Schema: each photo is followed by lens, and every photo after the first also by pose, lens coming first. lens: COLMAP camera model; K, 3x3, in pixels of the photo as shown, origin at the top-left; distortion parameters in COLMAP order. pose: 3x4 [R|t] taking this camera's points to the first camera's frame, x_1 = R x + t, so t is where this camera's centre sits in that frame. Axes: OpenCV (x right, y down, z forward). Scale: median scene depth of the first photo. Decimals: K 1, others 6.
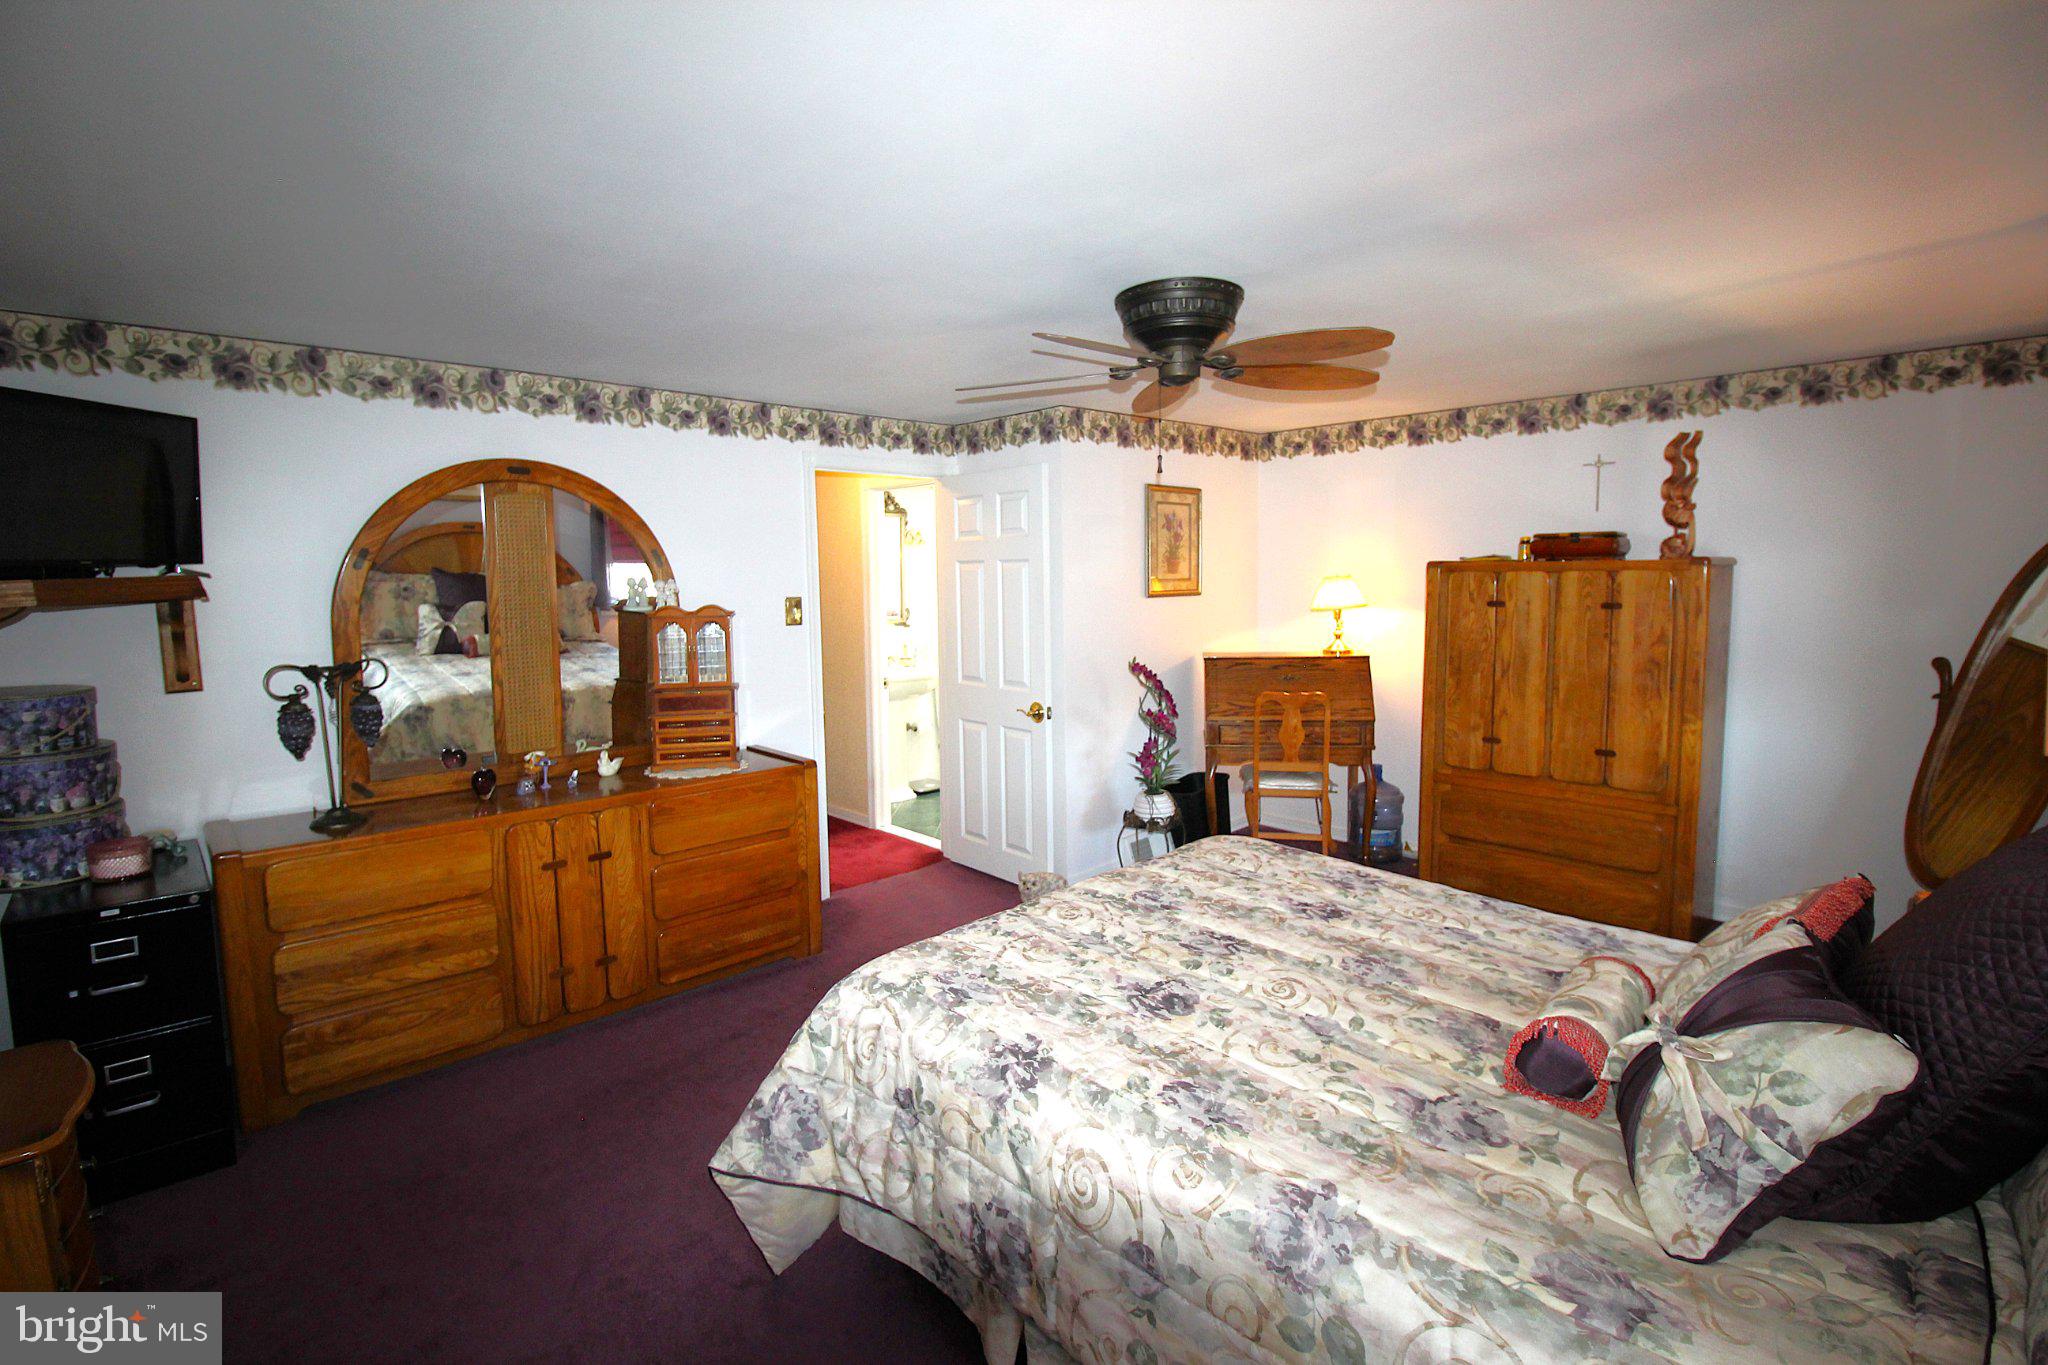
lens RADIAL K [[946.2, 0, 1034.1], [0, 946.2, 670.3], [0, 0, 1]] dist [-0.009269, -0.000861]
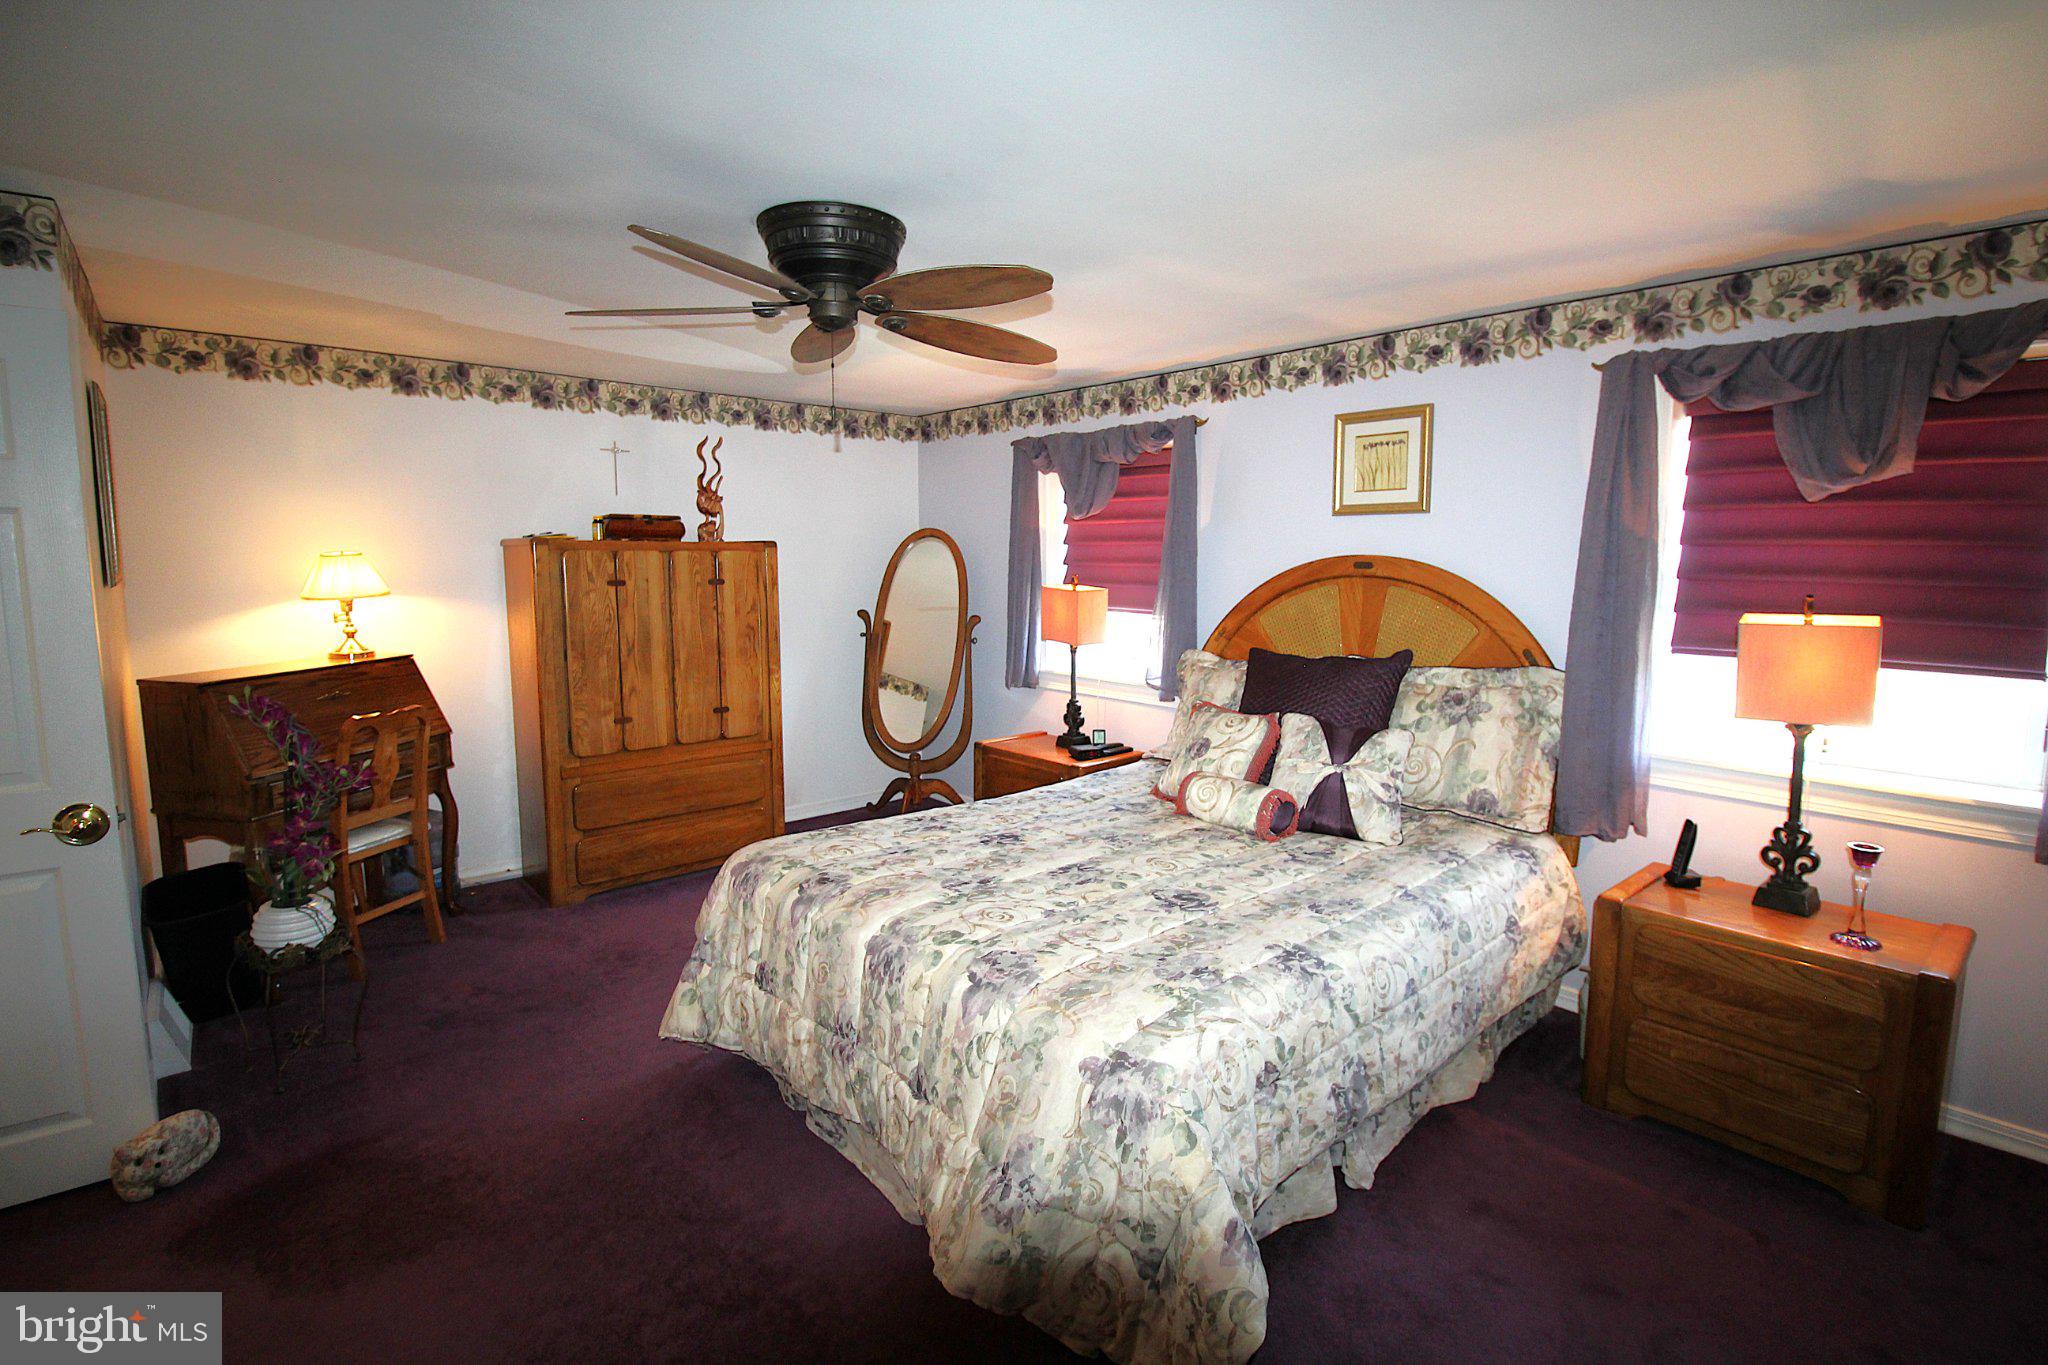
lens RADIAL K [[946.2, 0, 1033.4], [0, 946.2, 674.6], [0, 0, 1]] dist [-0.009269, -0.000861]
pose [[0.035593, -0.111170, 0.993164, -0.870347], [0.097873, 0.989404, 0.107242, -0.069117], [-0.994562, 0.093387, 0.046097, 0.940523]]
